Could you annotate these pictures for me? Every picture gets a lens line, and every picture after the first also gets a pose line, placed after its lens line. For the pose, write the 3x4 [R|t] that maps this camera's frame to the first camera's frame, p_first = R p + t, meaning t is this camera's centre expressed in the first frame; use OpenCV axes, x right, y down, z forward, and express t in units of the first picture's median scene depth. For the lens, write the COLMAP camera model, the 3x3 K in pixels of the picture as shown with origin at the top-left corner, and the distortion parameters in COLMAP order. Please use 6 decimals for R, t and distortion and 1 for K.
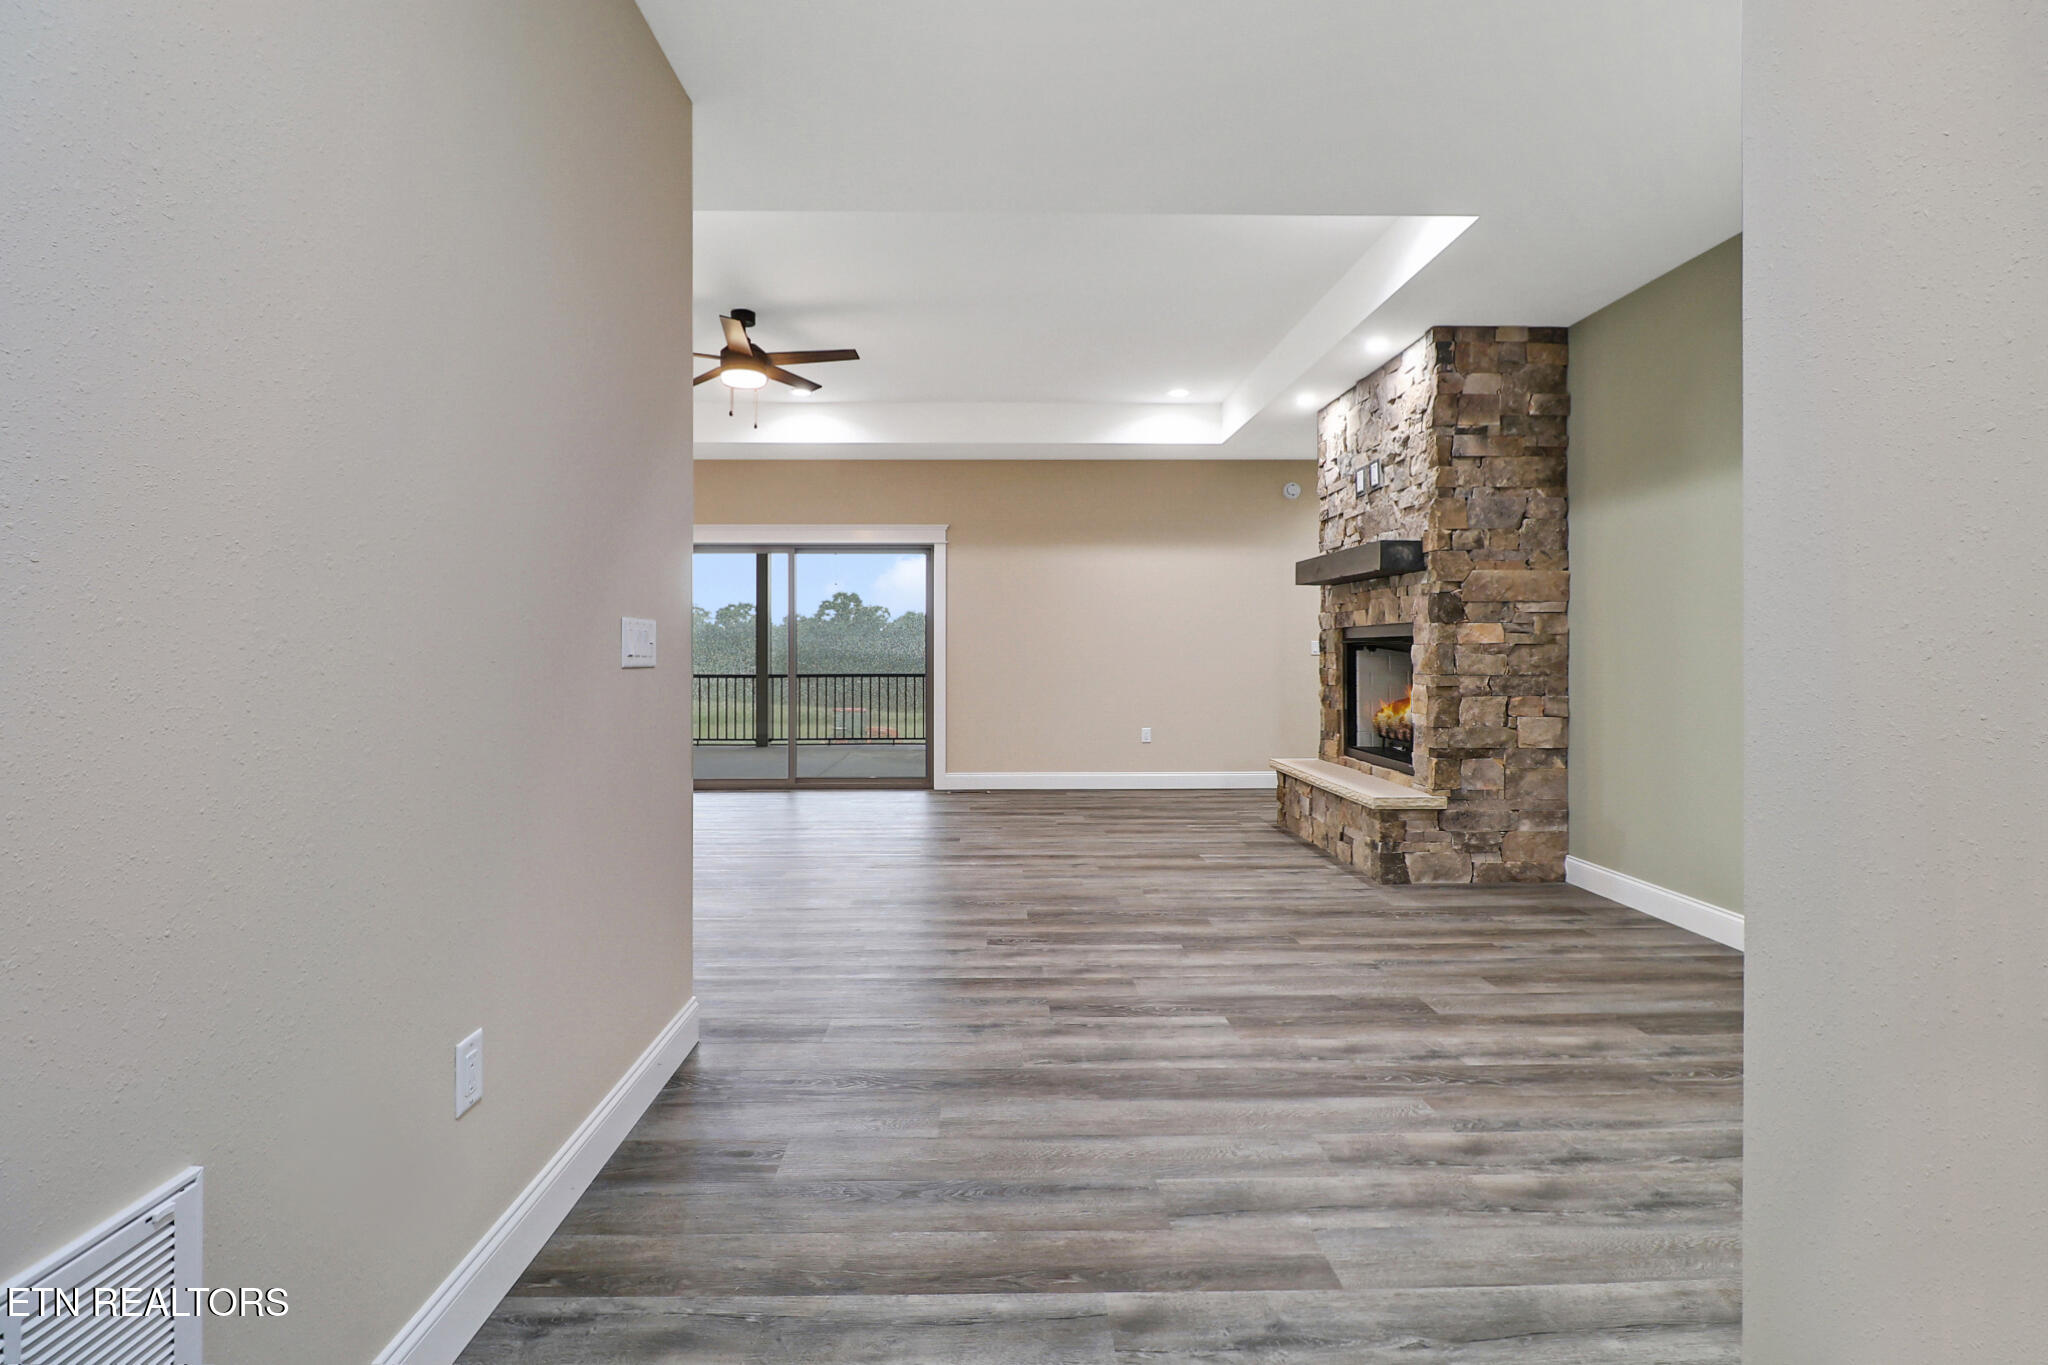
lens RADIAL K [[942.1, 0, 1001.7], [0, 942.1, 660.4], [0, 0, 1]] dist [-0.006496, -0.009468]
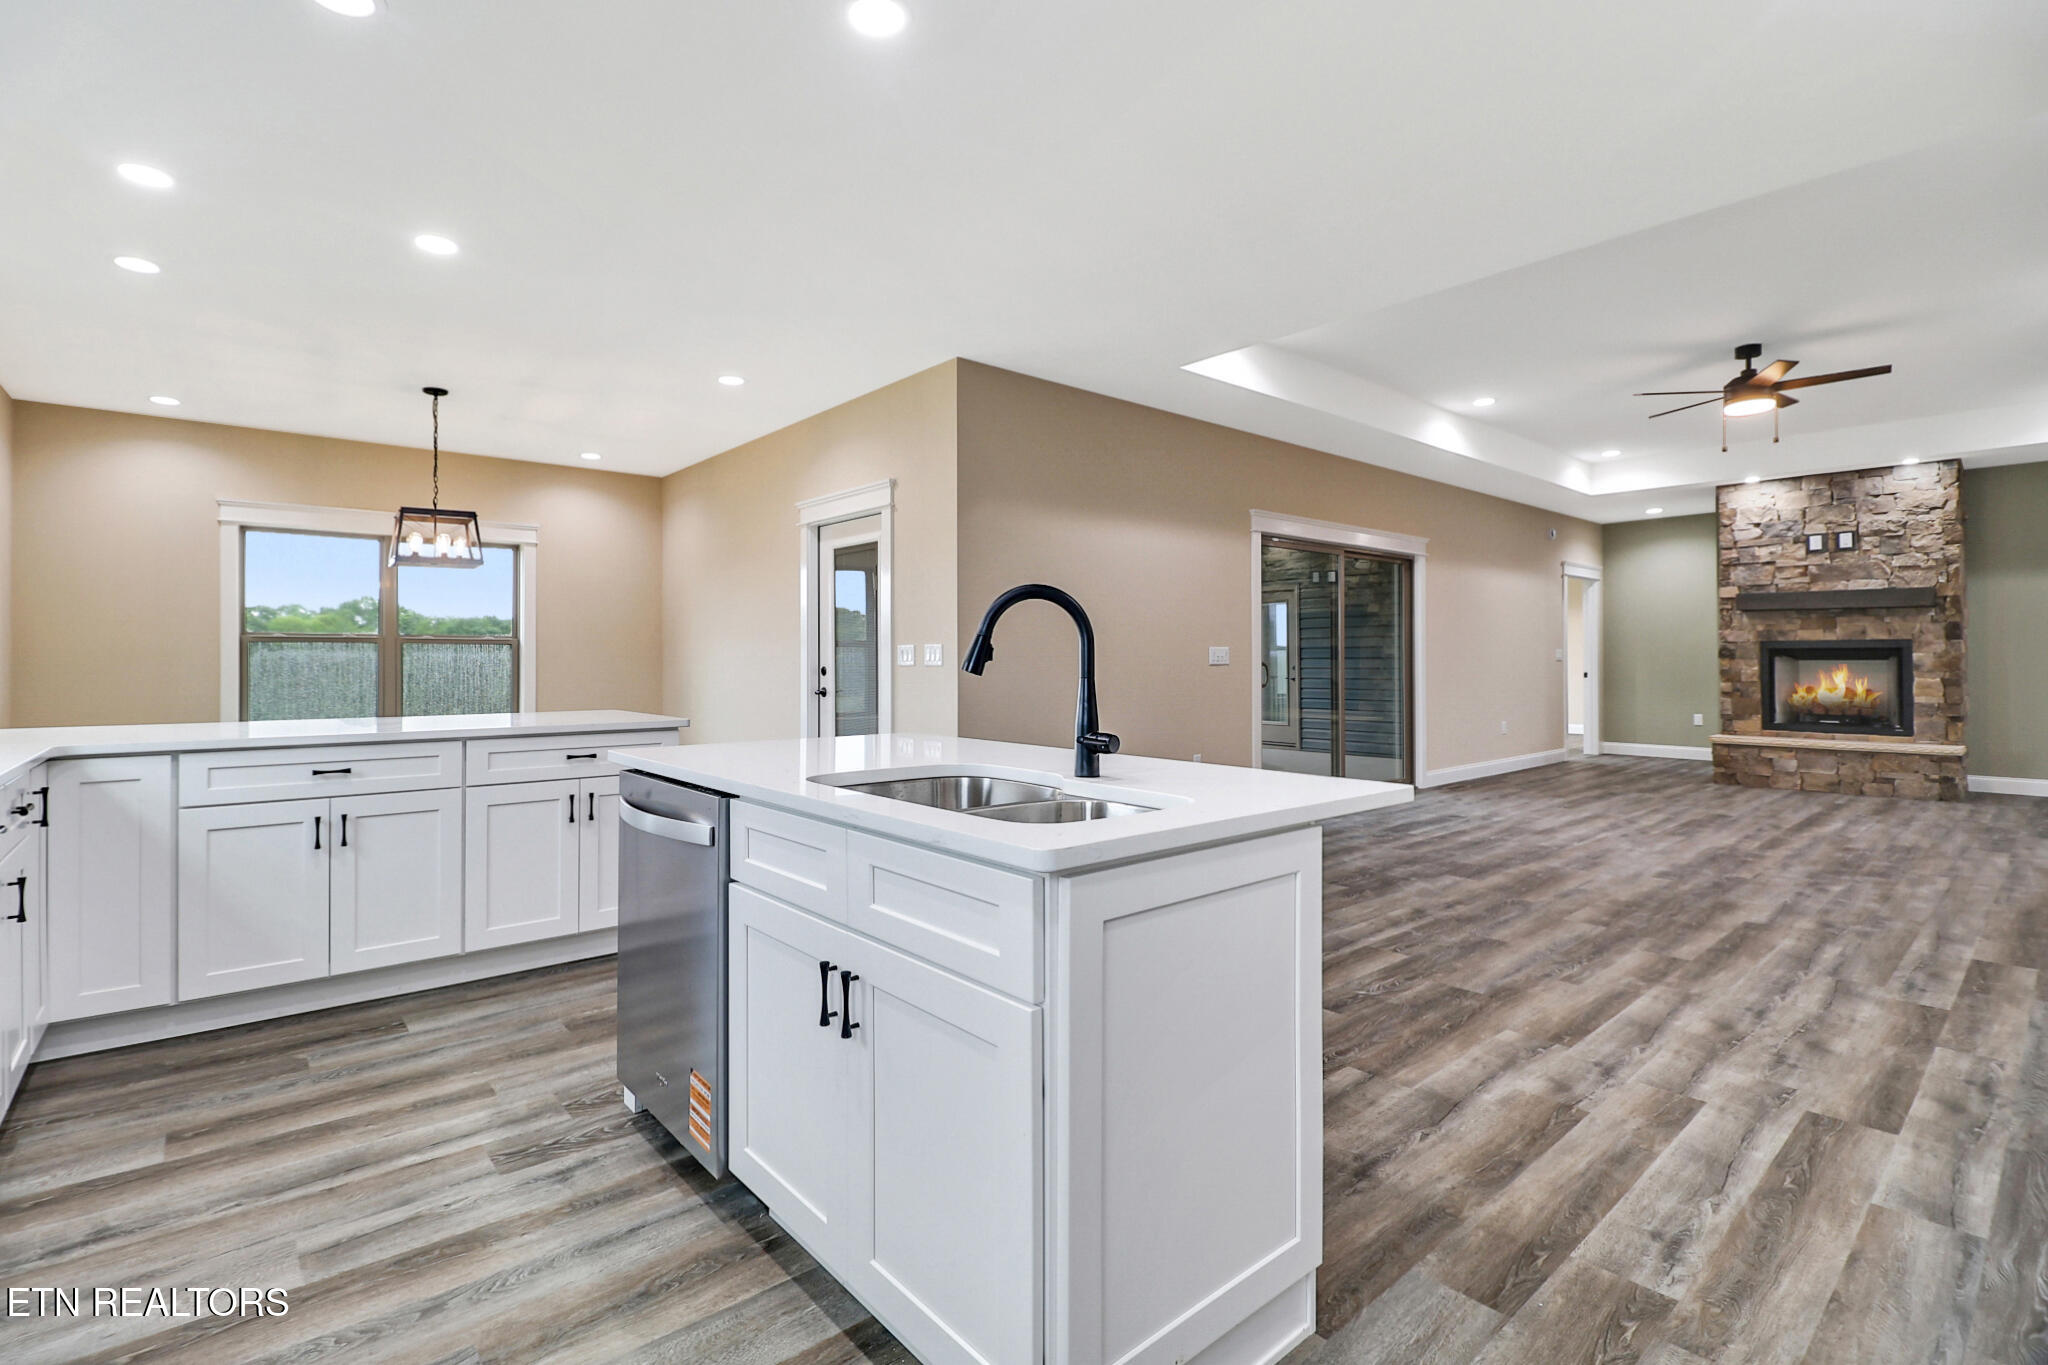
lens RADIAL K [[942.1, 0, 1007.8], [0, 942.1, 653.2], [0, 0, 1]] dist [-0.006496, -0.009468]
pose [[0.772410, 0.004349, 0.635109, -1.362238], [0.006179, 0.999878, -0.014361, -0.002565], [-0.635094, 0.015017, 0.772289, 0.598407]]
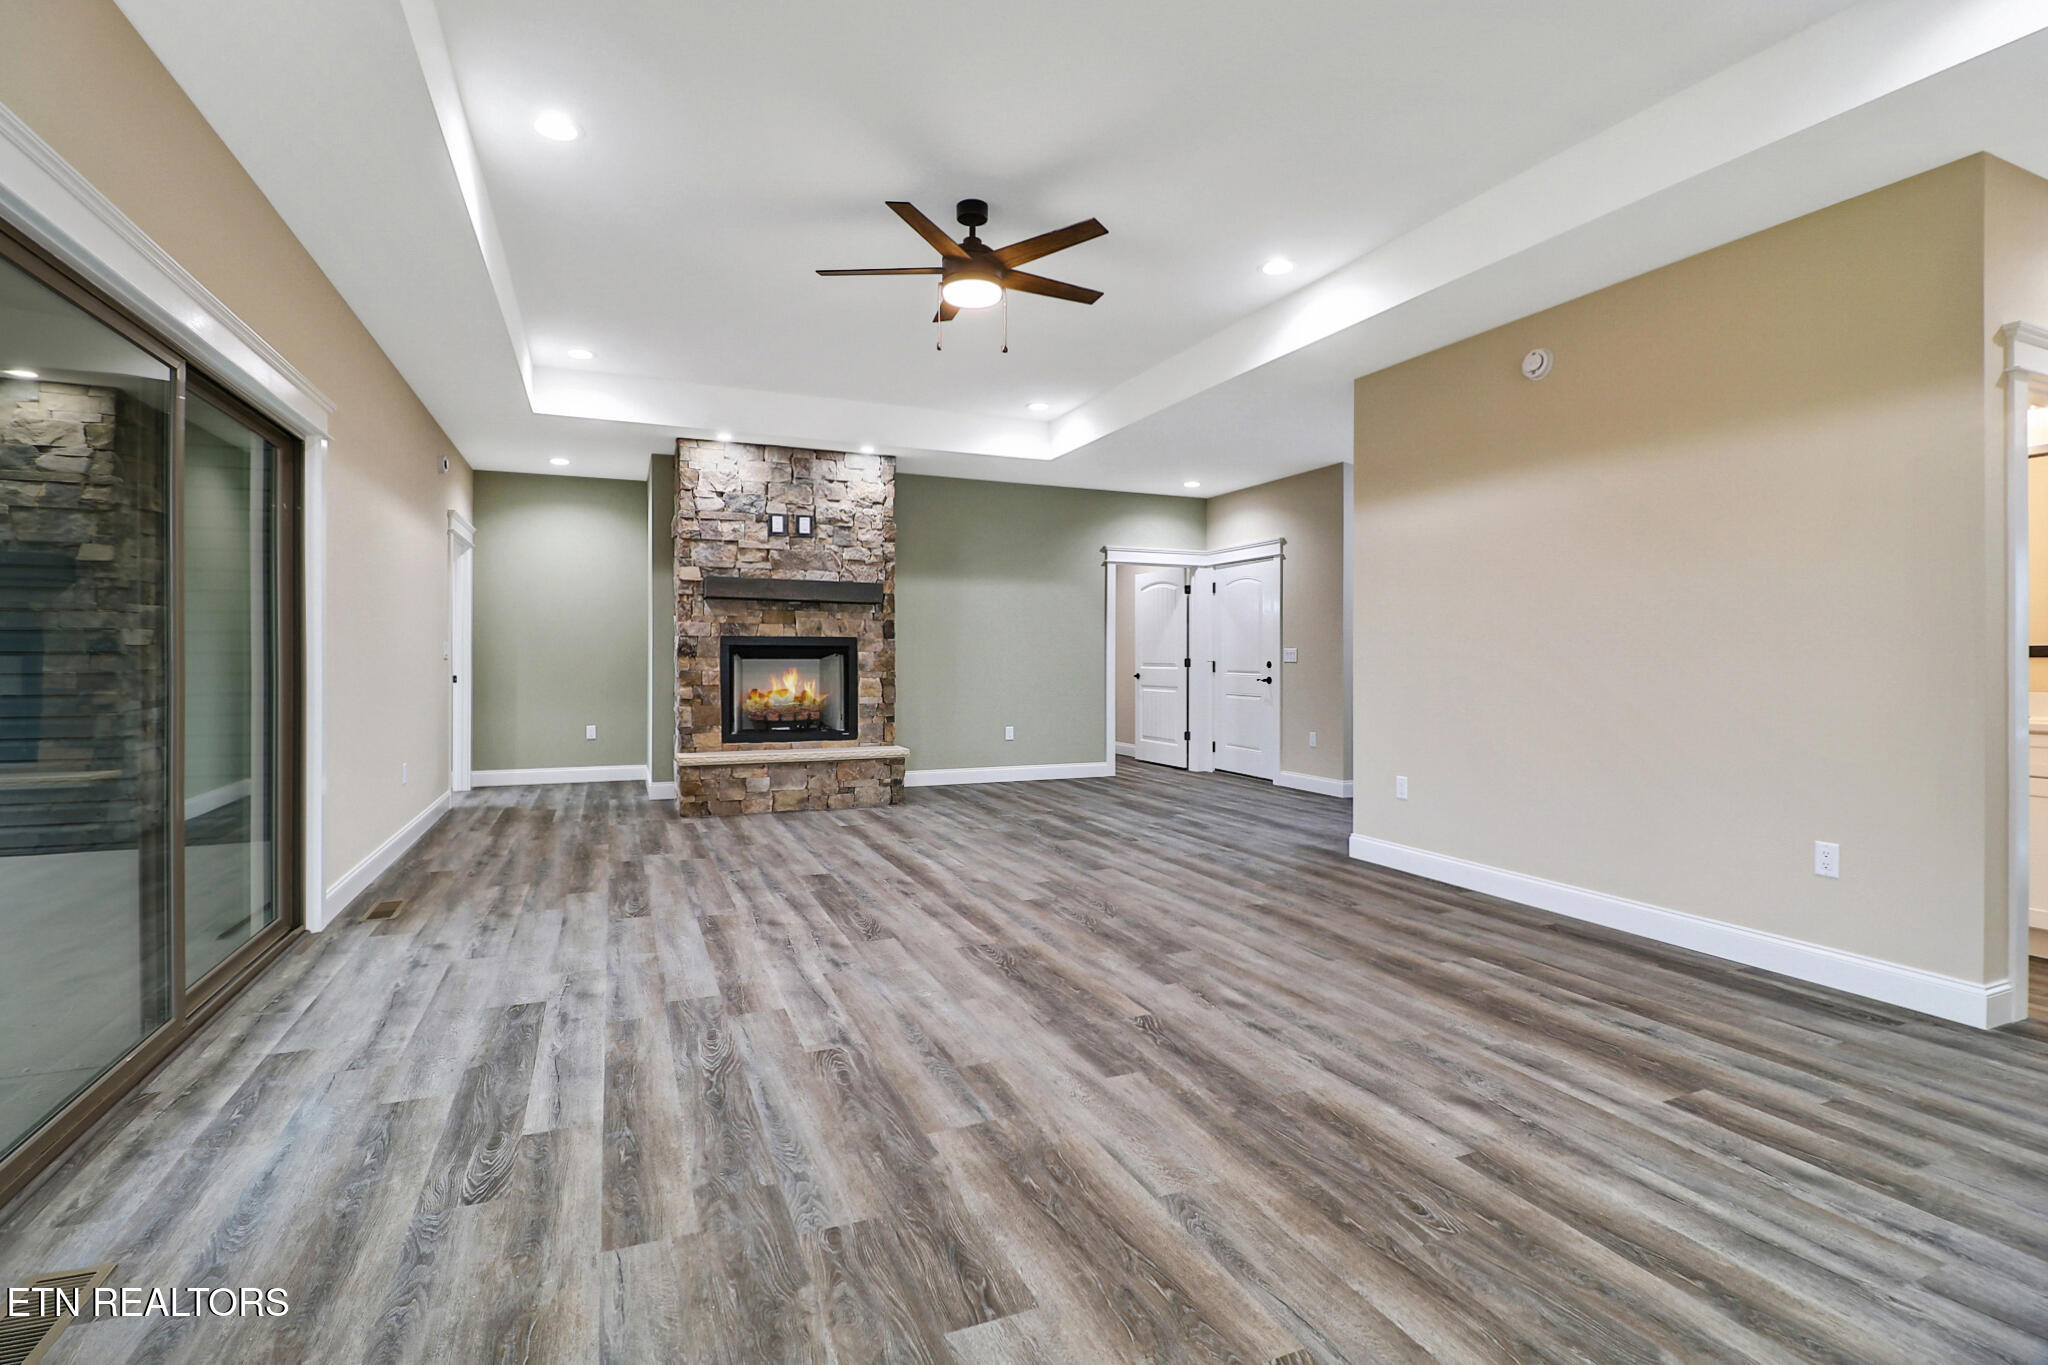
lens RADIAL K [[942.1, 0, 1003.2], [0, 942.1, 652.7], [0, 0, 1]] dist [-0.006496, -0.009468]
pose [[-0.369157, 0.005605, 0.929350, -0.826378], [0.007773, 0.999965, -0.002943, -0.006979], [-0.929335, 0.006138, -0.369187, 1.054158]]
